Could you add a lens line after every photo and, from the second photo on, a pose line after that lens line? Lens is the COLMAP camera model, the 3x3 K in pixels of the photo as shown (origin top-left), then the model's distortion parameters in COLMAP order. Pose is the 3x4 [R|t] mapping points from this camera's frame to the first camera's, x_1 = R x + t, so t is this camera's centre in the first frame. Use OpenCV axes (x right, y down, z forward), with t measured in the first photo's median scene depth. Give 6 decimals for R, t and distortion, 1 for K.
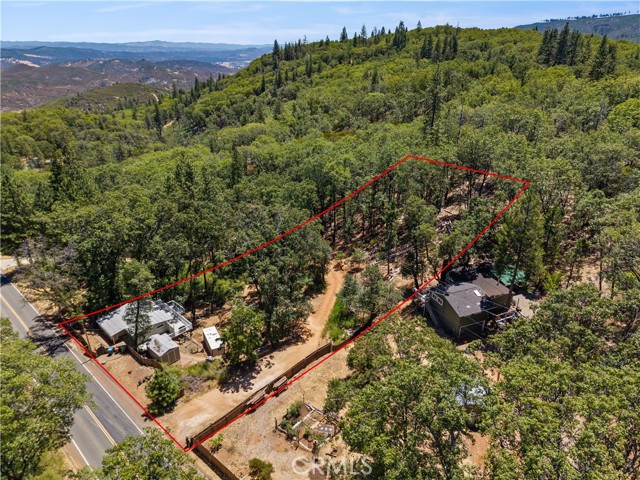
lens RADIAL K [[437.8, 0, 320.0], [0, 437.8, 240.0], [0, 0, 1]] dist [0.006376, -0.004475]
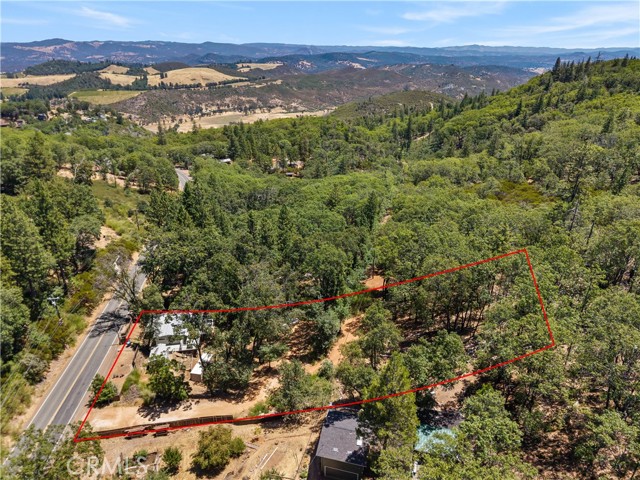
lens RADIAL K [[437.8, 0, 320.0], [0, 437.8, 240.0], [0, 0, 1]] dist [0.006376, -0.004475]
pose [[0.788622, 0.247893, -0.562694, 0.111761], [-0.248359, 0.965579, 0.077305, -0.051259], [0.562488, 0.078785, 0.823043, 0.032008]]
